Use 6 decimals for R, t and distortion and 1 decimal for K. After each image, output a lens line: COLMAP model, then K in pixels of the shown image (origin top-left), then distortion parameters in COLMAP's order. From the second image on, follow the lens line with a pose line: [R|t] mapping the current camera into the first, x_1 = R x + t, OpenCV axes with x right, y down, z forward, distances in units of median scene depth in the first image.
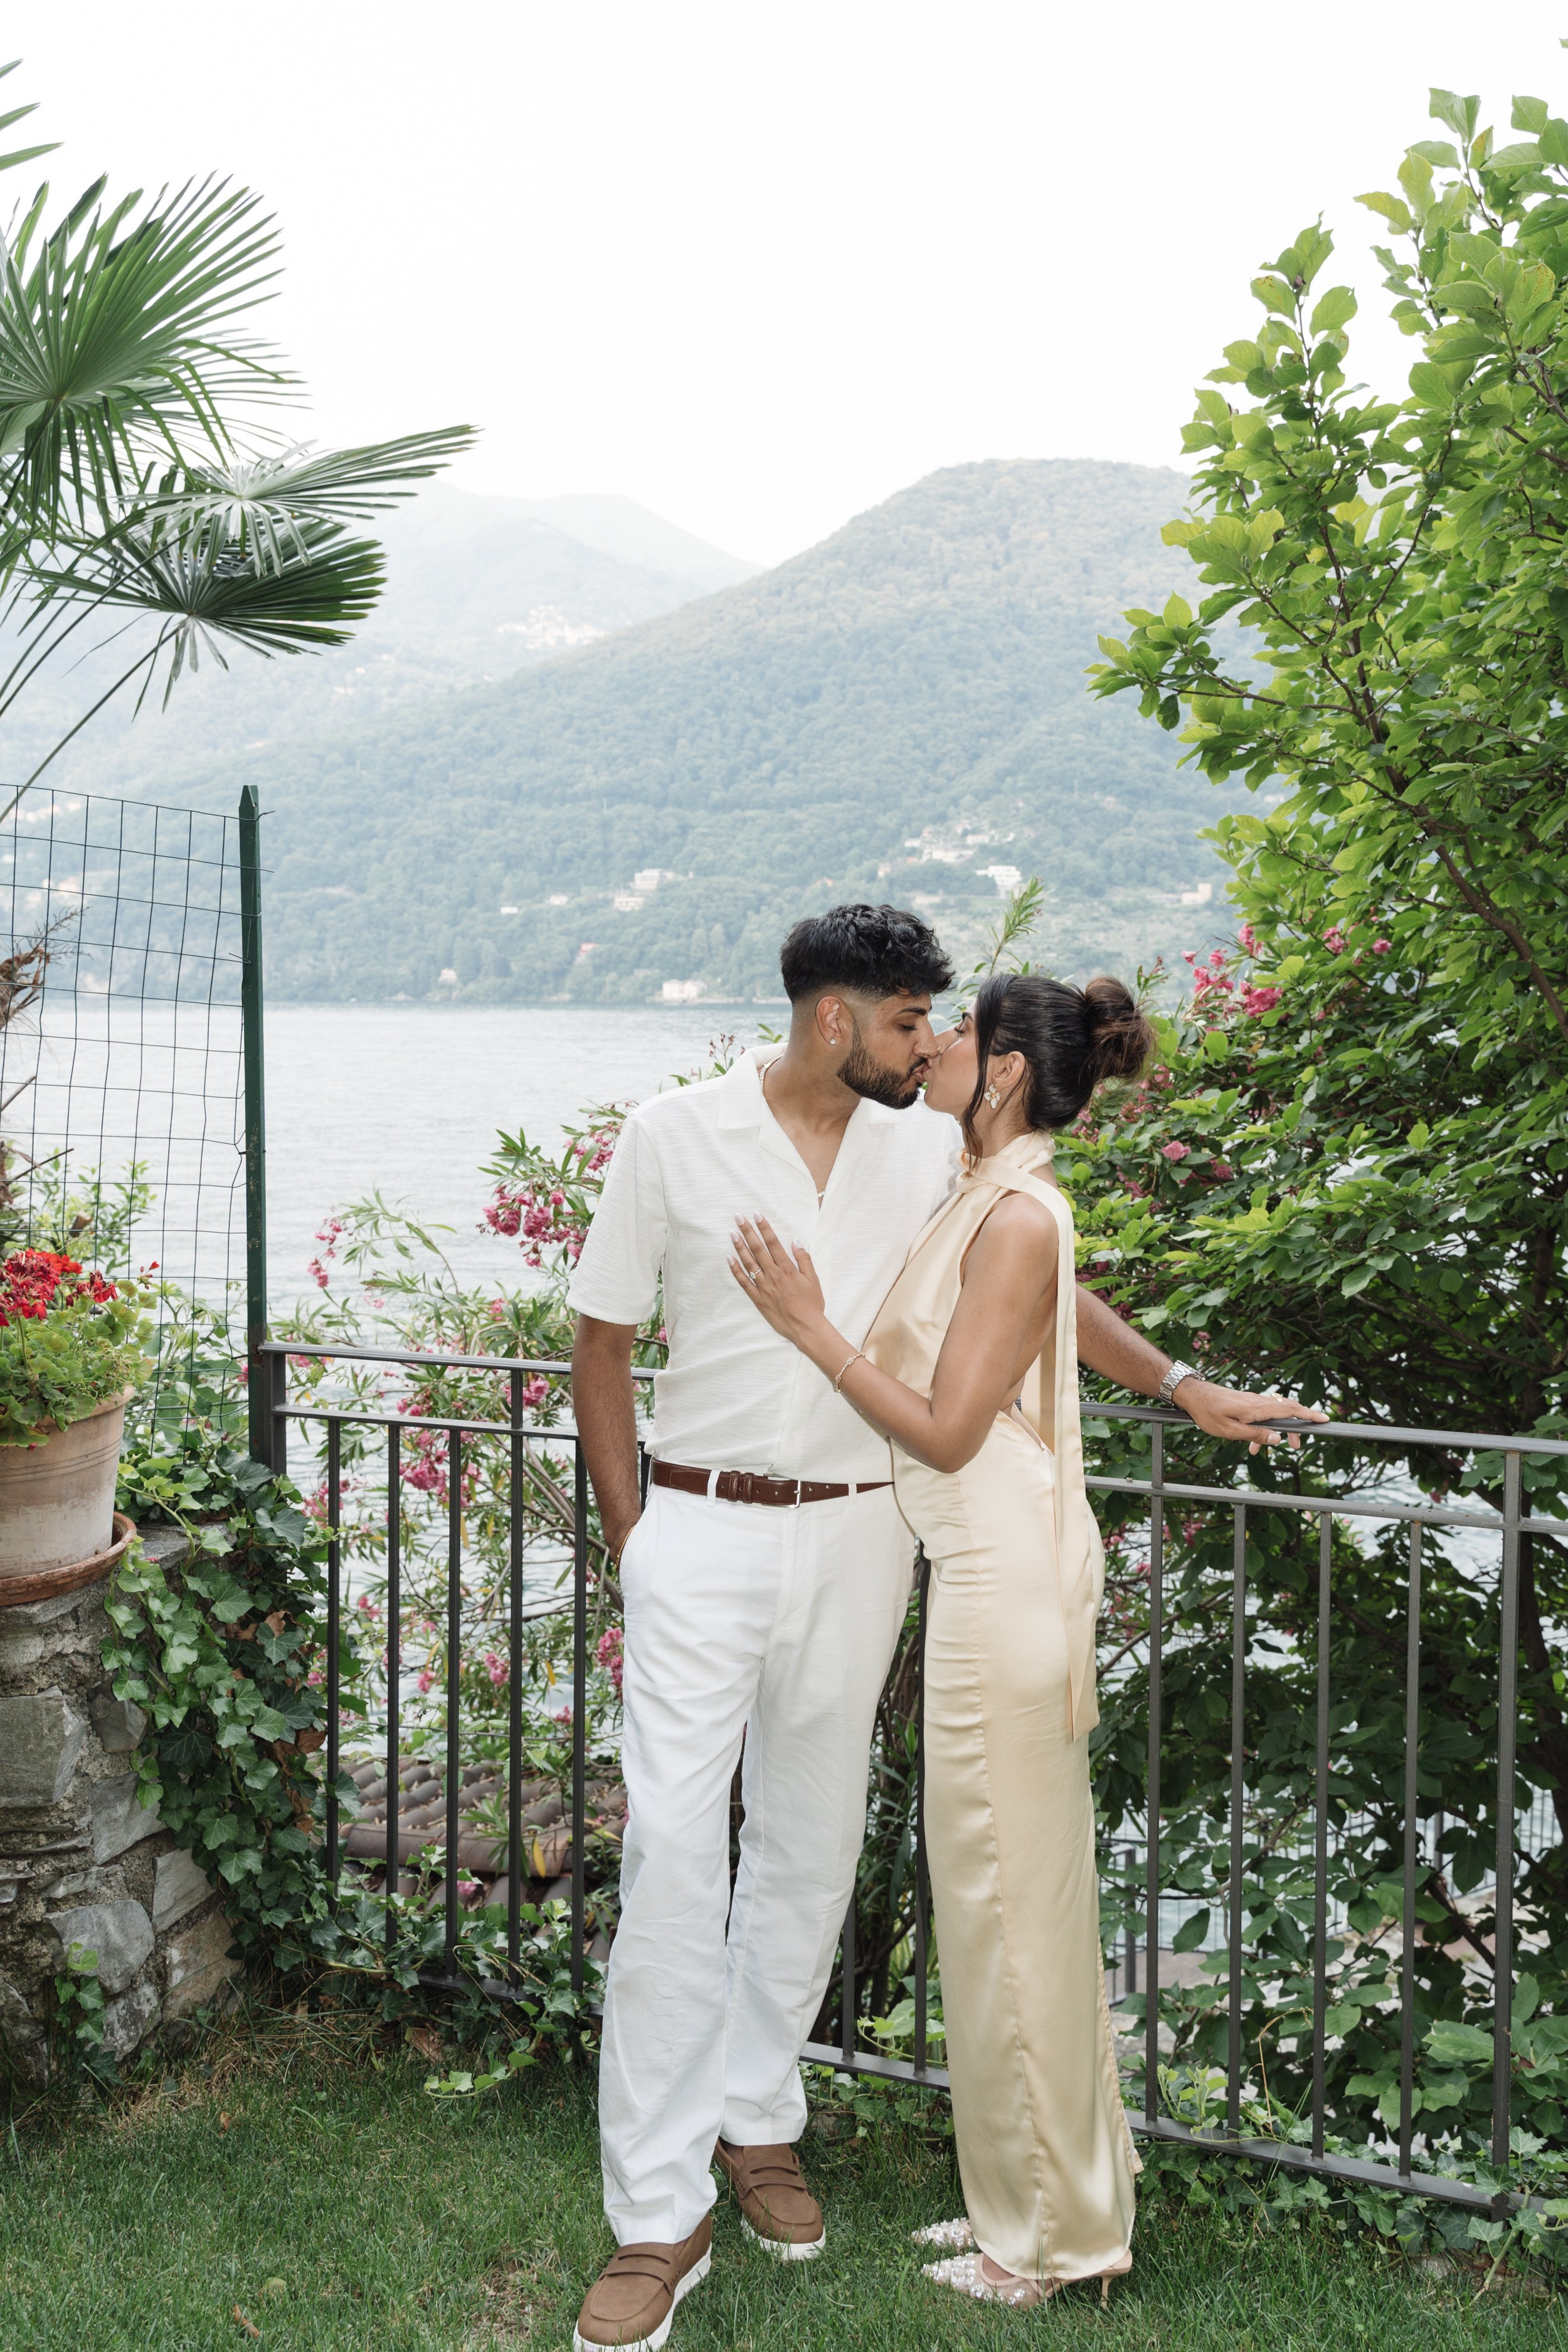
lens RADIAL K [[1867.6, 0, 794.2], [0, 1867.6, 1180.5], [0, 0, 1]] dist [0.099076, -0.060997]
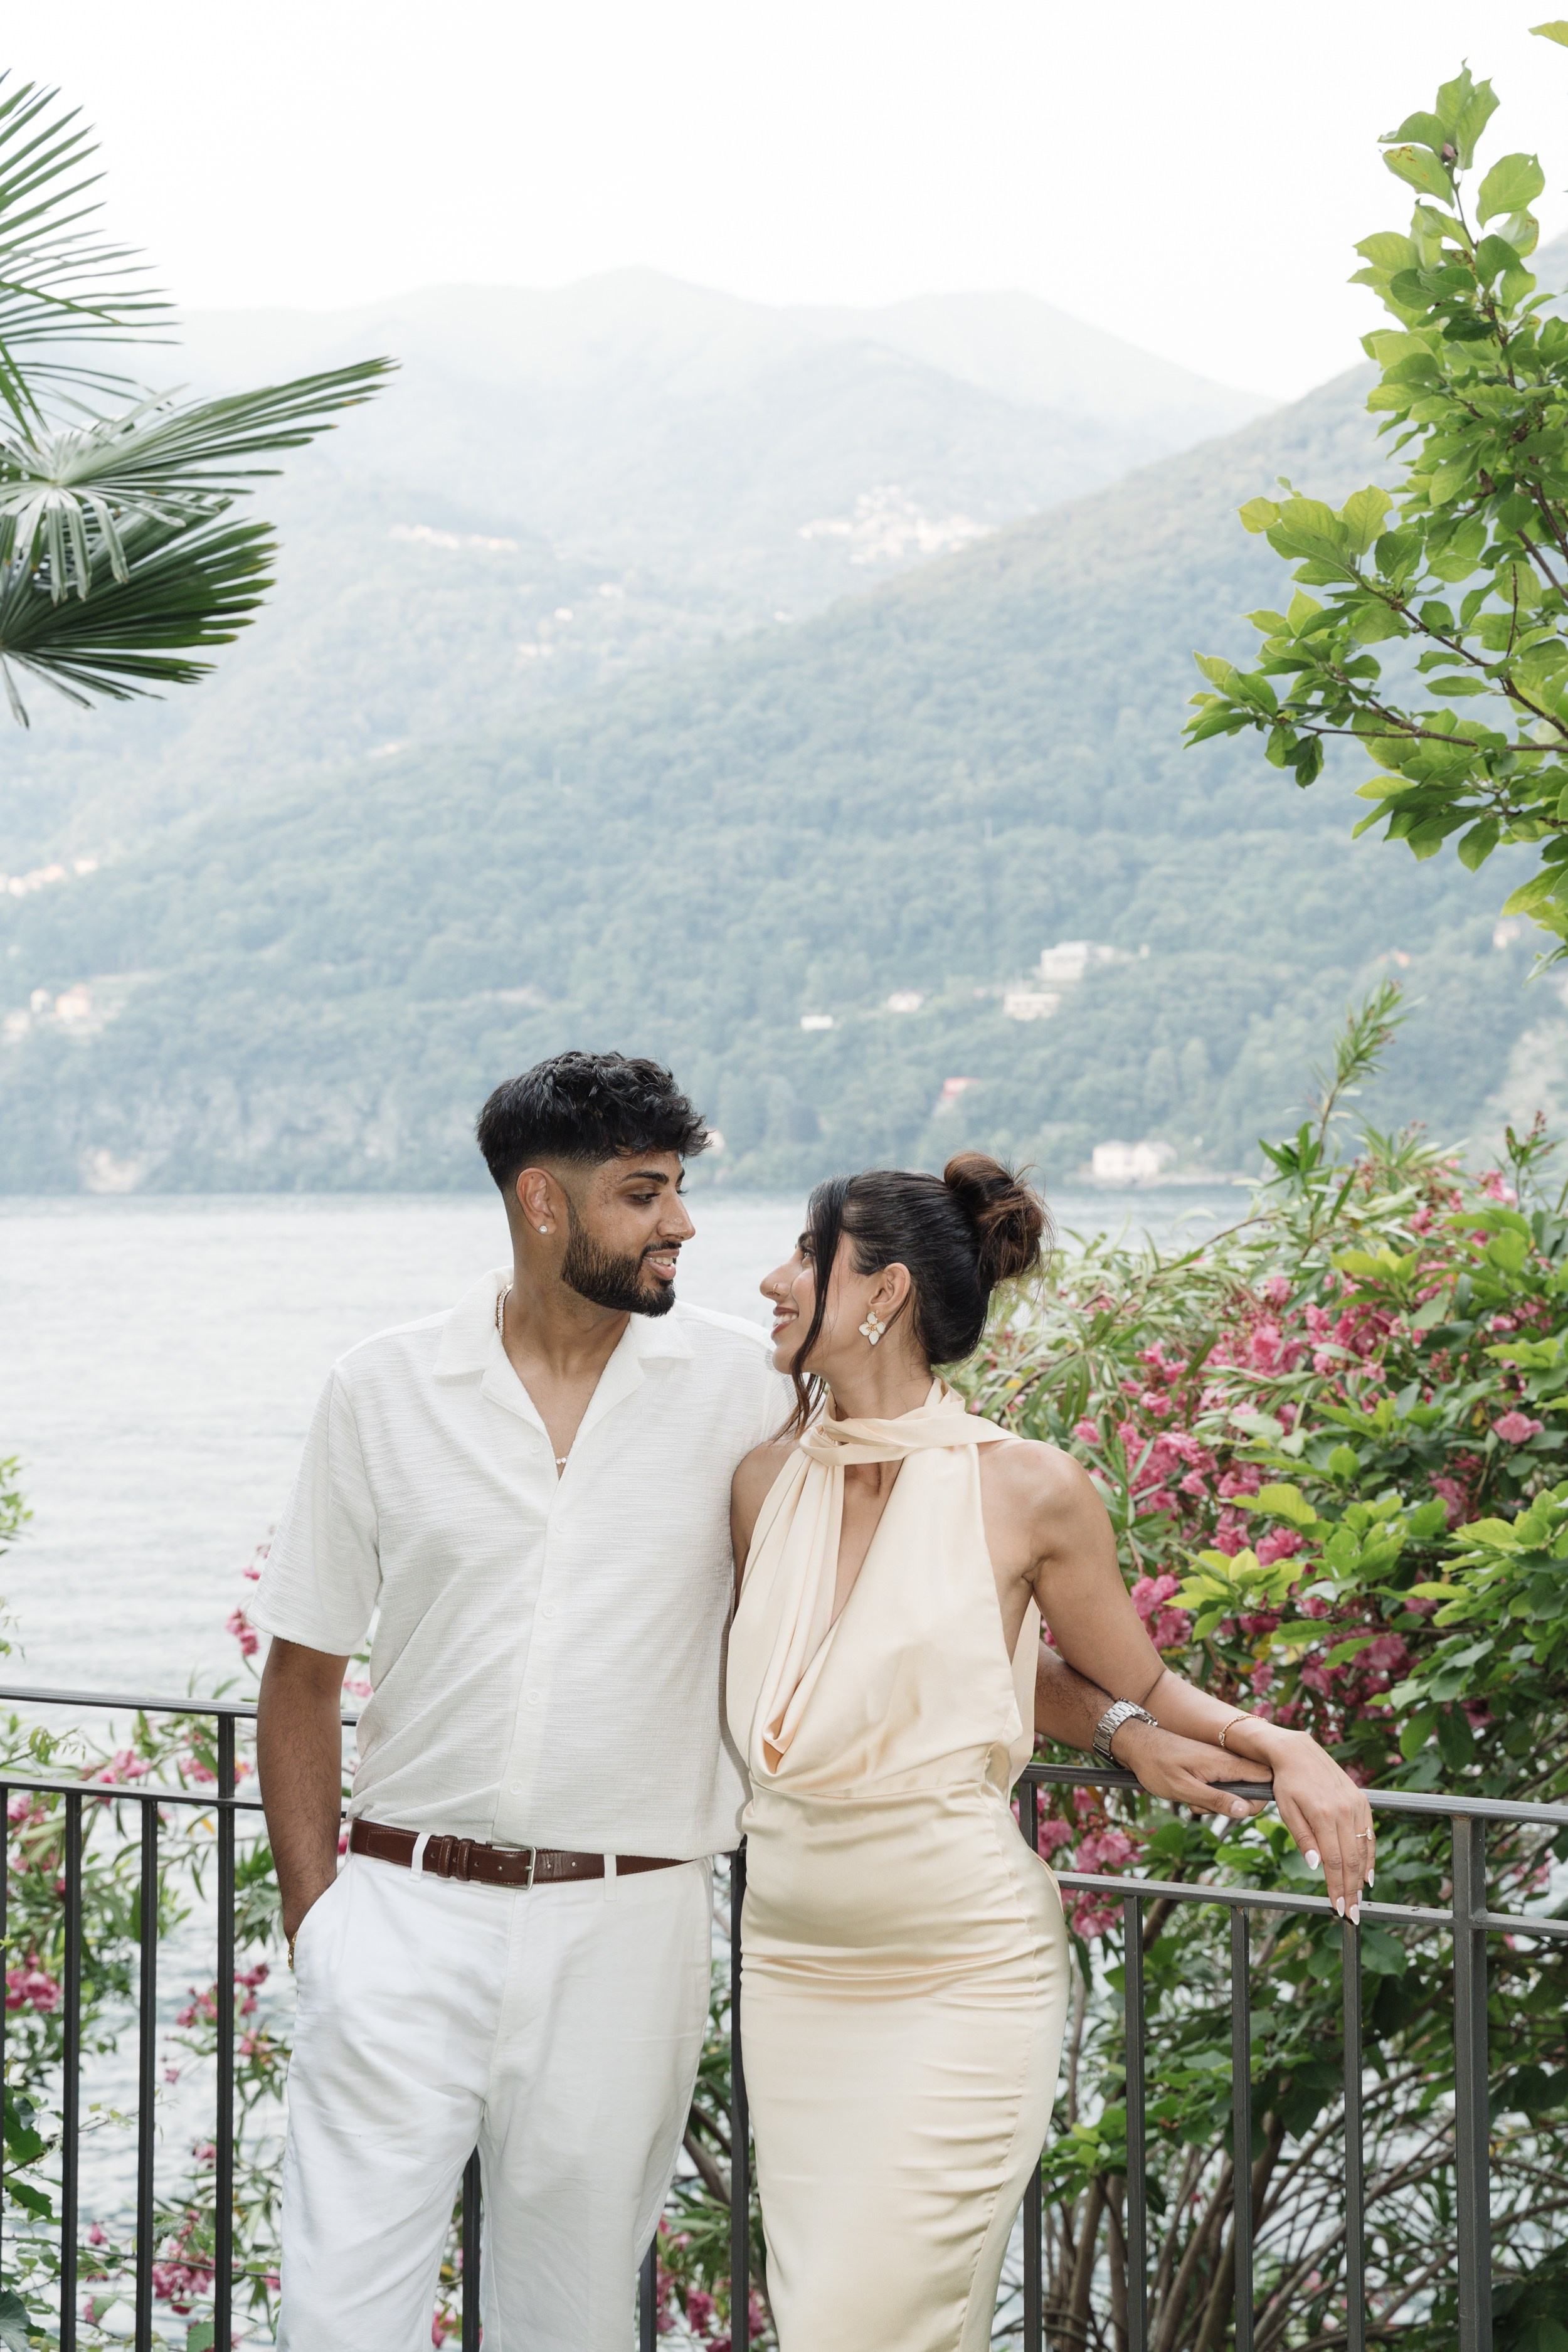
lens RADIAL K [[3444.2, 0, 803.0], [0, 3444.2, 1215.6], [0, 0, 1]] dist [0.066670, 0.000000]
pose [[0.988009, -0.011289, -0.153981, 0.156639], [-0.001921, 0.996347, -0.085373, 0.012873], [0.154383, 0.084645, 0.984379, -0.164793]]
